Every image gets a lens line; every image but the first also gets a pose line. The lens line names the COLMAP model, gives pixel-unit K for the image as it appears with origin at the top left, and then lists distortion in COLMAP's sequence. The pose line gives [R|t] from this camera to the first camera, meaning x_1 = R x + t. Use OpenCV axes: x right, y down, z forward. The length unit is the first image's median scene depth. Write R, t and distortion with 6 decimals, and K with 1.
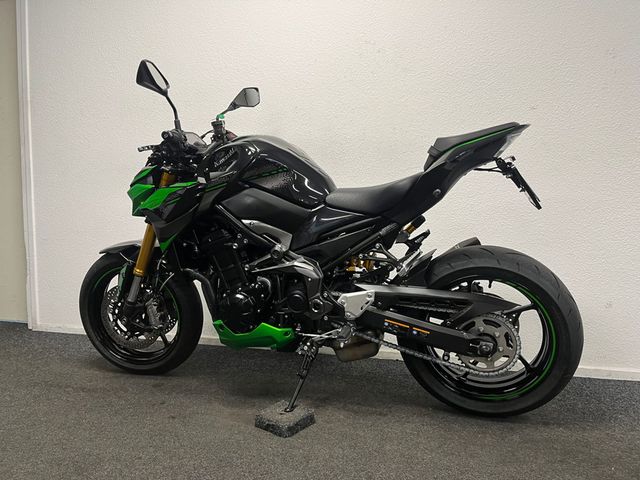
lens RADIAL K [[477.1, 0, 320.0], [0, 477.1, 240.0], [0, 0, 1]] dist [0.088692, -0.137681]
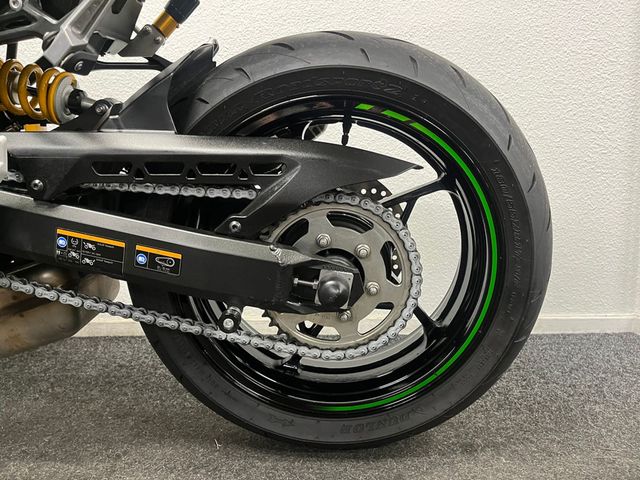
lens RADIAL K [[494.5, 0, 320.0], [0, 494.5, 240.0], [0, 0, 1]] dist [0.006577, 0.002096]
pose [[0.962211, -0.041227, 0.269167, 0.214145], [0.025102, 0.997693, 0.063075, 0.151389], [-0.271147, -0.053935, 0.961026, 0.592184]]
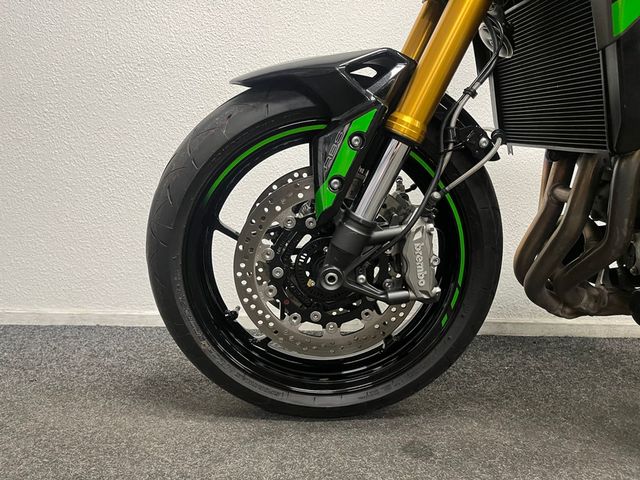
lens RADIAL K [[494.5, 0, 320.0], [0, 494.5, 240.0], [0, 0, 1]] dist [0.006577, 0.002096]
pose [[0.955376, 0.001016, 0.295392, -0.613426], [-0.016740, 0.998573, 0.050708, 0.143095], [-0.294919, -0.053390, 0.954030, 0.783985]]
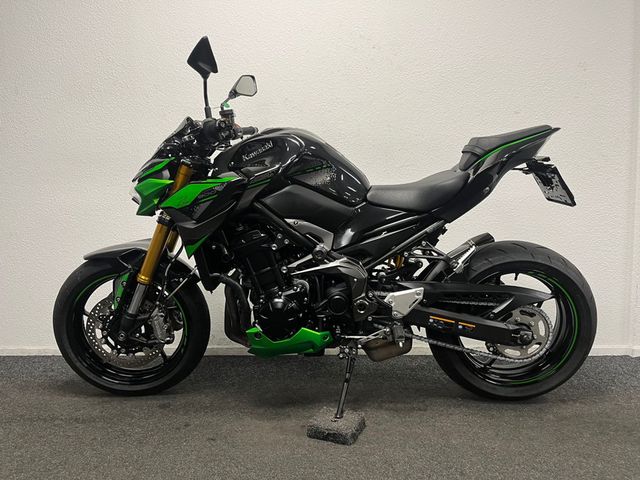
lens RADIAL K [[477.1, 0, 320.0], [0, 477.1, 240.0], [0, 0, 1]] dist [0.088692, -0.137681]
pose [[0.963767, -0.022123, 0.265827, -0.342605], [0.018858, 0.999712, 0.014827, -0.013434], [-0.266078, -0.009277, 0.963907, 0.085330]]
